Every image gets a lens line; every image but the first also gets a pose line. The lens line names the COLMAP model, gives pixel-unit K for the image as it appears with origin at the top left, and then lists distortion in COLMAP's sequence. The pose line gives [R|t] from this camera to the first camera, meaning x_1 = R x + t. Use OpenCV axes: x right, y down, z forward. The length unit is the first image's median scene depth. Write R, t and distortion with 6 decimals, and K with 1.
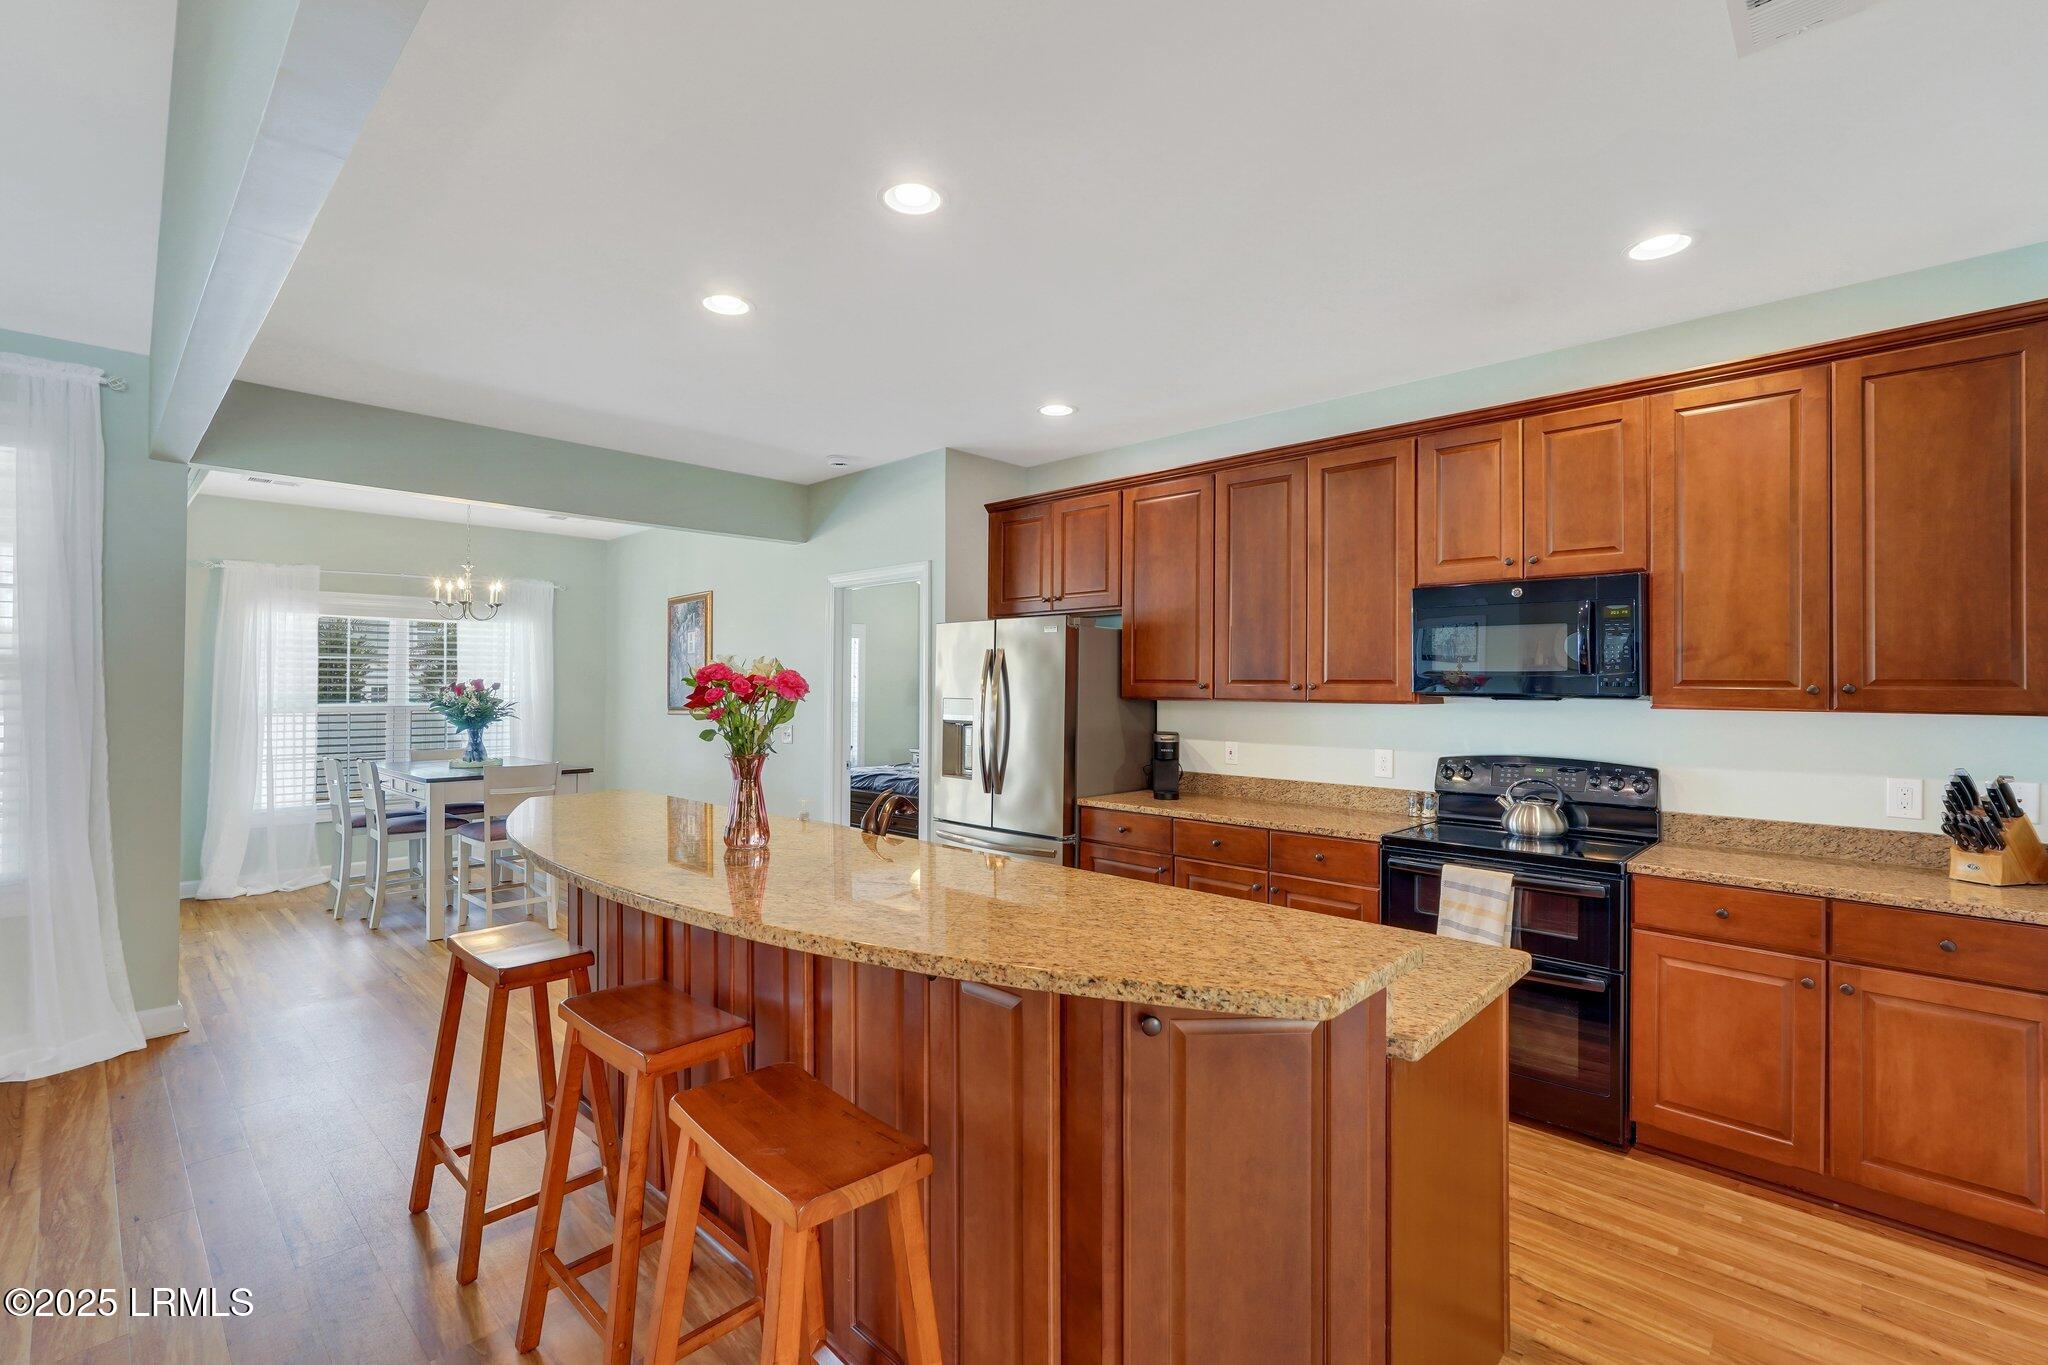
lens RADIAL K [[906.3, 0, 1024.0], [0, 906.3, 682.5], [0, 0, 1]] dist [0.000309, 0.000044]
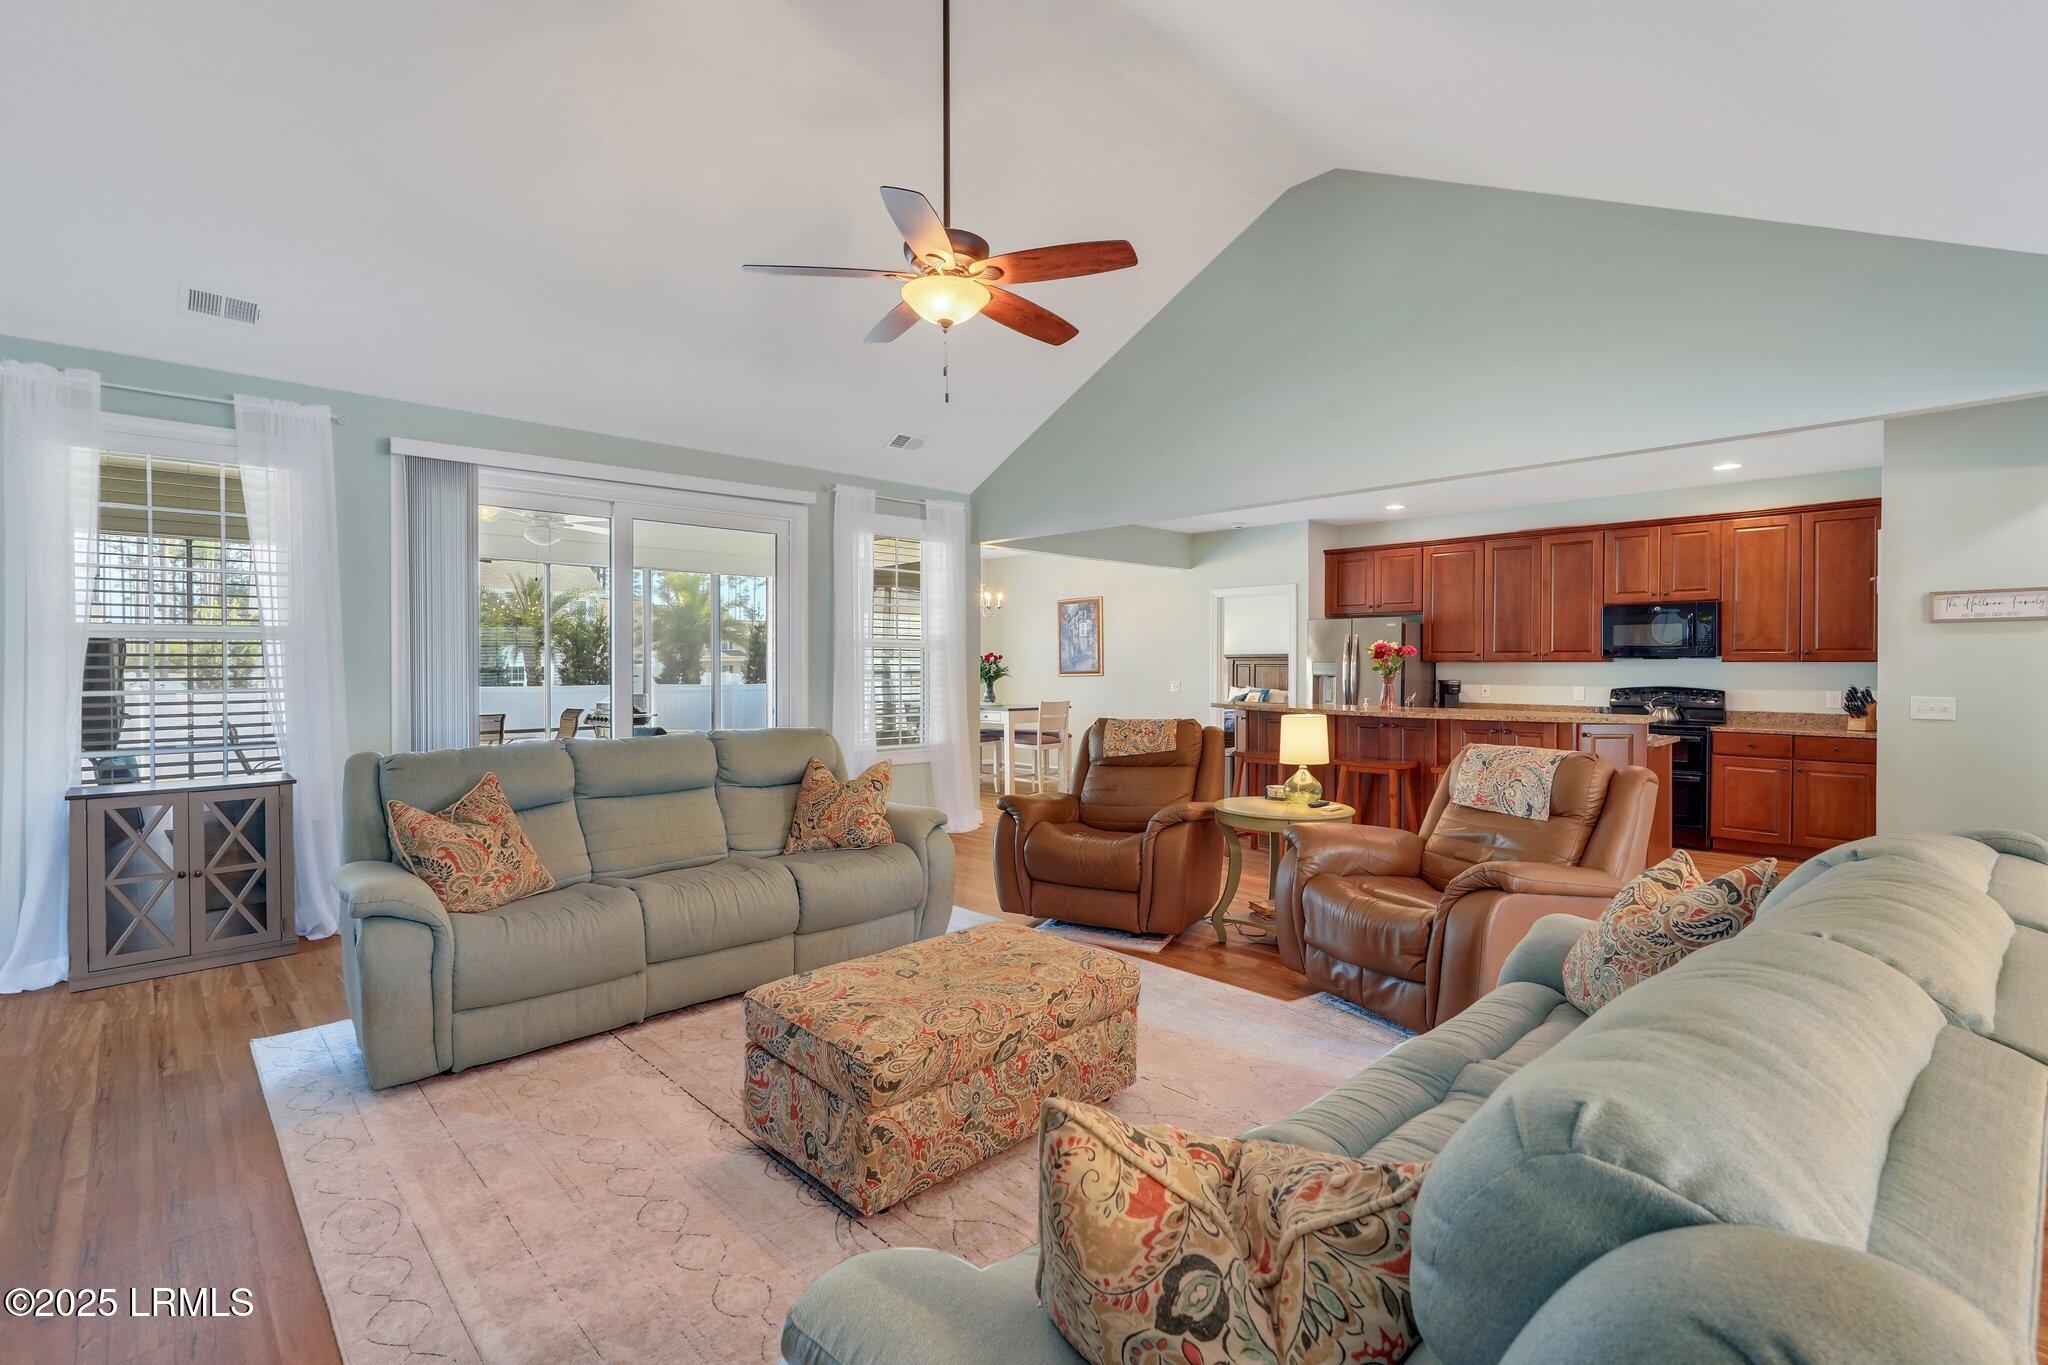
lens RADIAL K [[922.2, 0, 1021.8], [0, 922.2, 675.9], [0, 0, 1]] dist [0.000572, -0.000166]
pose [[0.998884, -0.000623, -0.047231, -0.857041], [0.001300, 0.999897, 0.014304, 0.026503], [0.047218, -0.014349, 0.998782, -1.255776]]
